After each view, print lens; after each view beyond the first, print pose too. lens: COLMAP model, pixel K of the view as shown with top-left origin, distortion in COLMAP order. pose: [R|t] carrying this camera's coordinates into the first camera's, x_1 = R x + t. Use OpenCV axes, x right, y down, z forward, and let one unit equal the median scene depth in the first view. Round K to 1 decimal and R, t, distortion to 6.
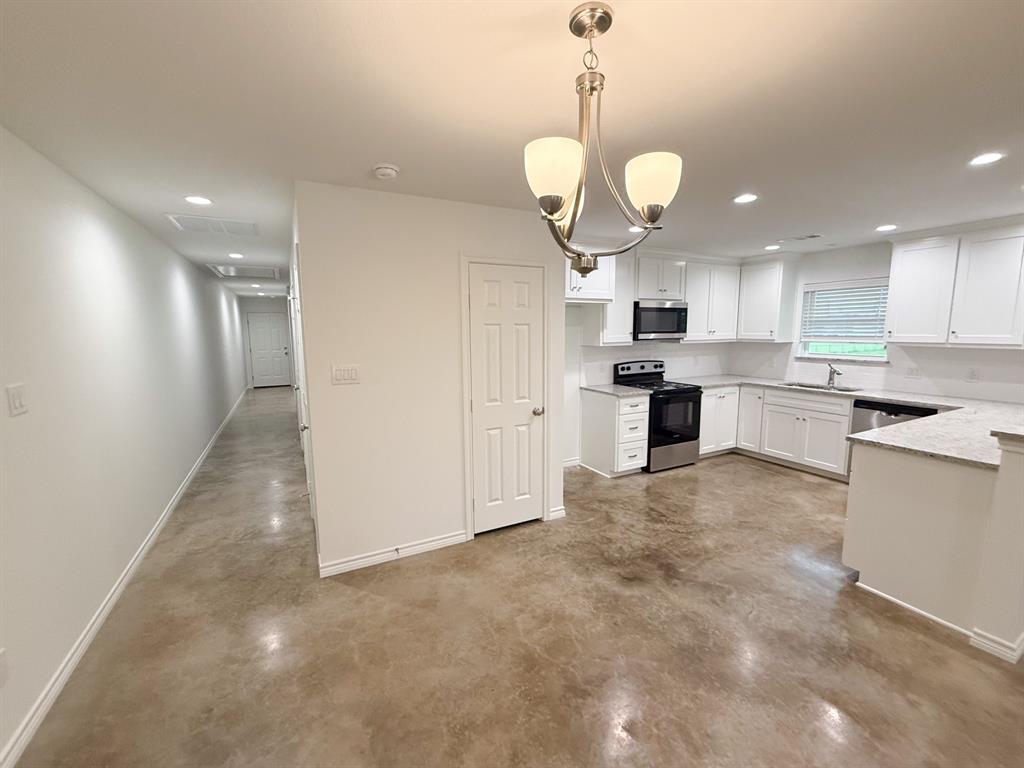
lens RADIAL K [[409.4, 0, 512.0], [0, 409.4, 384.0], [0, 0, 1]] dist [-0.000804, -0.000066]
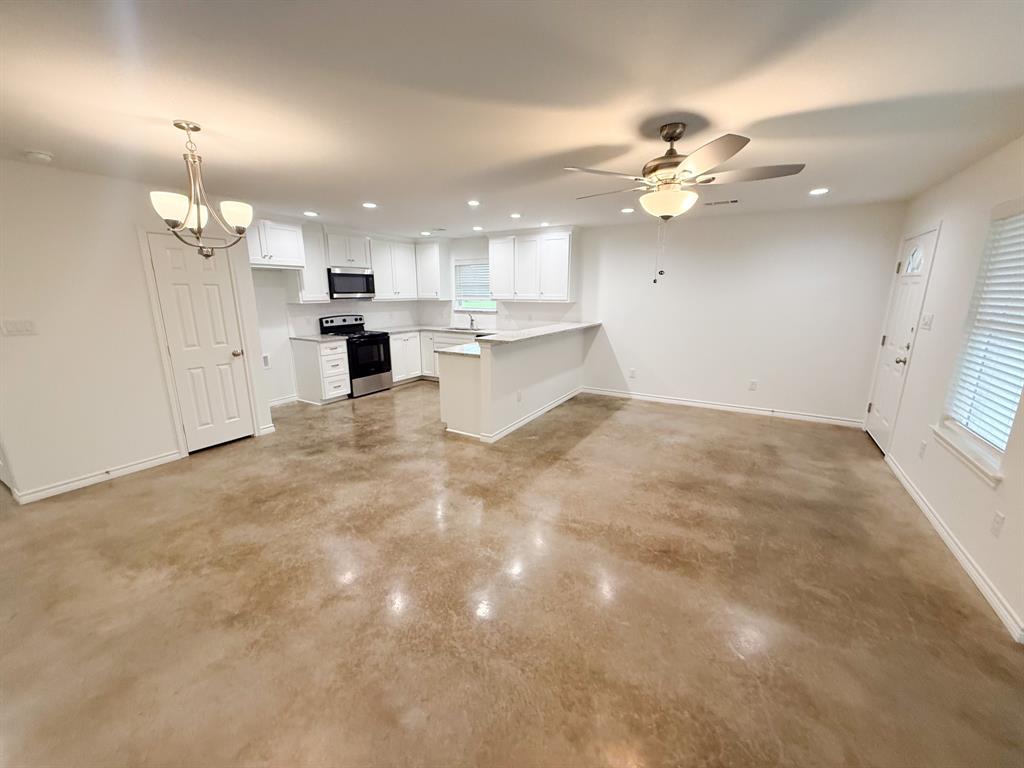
lens RADIAL K [[403.4, 0, 510.9], [0, 403.4, 385.2], [0, 0, 1]] dist [-0.000579, -0.000104]
pose [[0.853948, -0.111256, 0.508326, 0.108252], [0.063685, 0.991878, 0.110103, 0.062168], [-0.516447, -0.061649, 0.854097, -0.416186]]
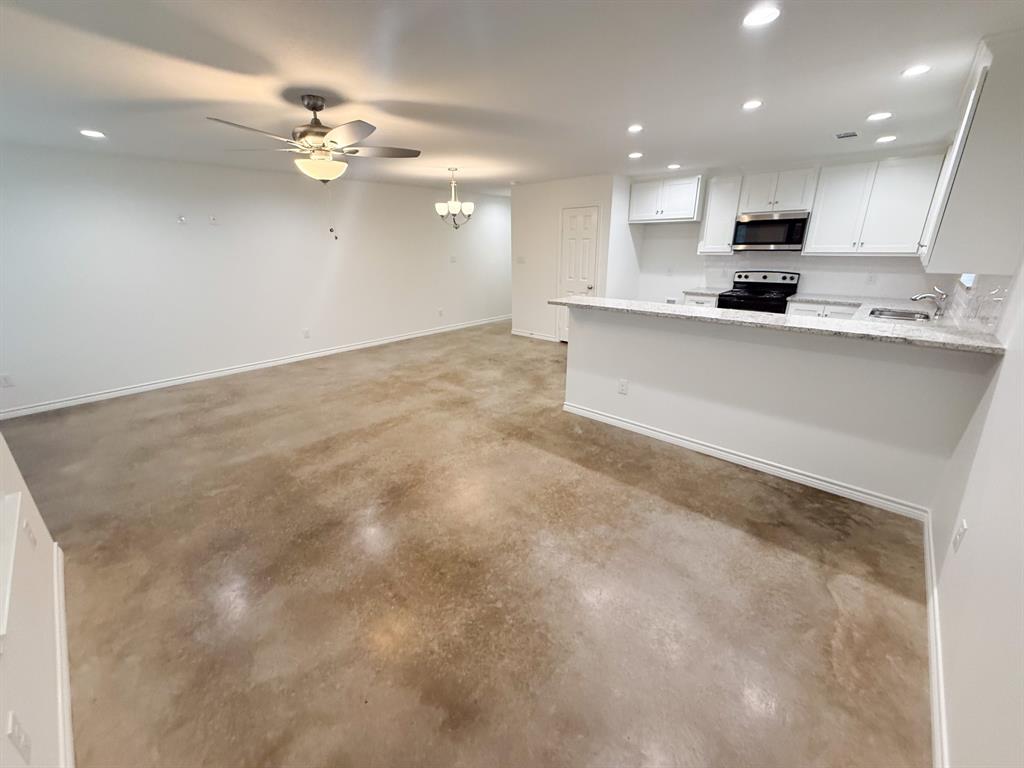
lens RADIAL K [[409.4, 0, 512.0], [0, 409.4, 384.0], [0, 0, 1]] dist [-0.000804, -0.000066]
pose [[0.337667, 0.309888, -0.888792, 1.286236], [-0.120540, 0.950713, 0.285682, -0.000414], [0.933515, 0.010670, 0.358378, -0.021607]]
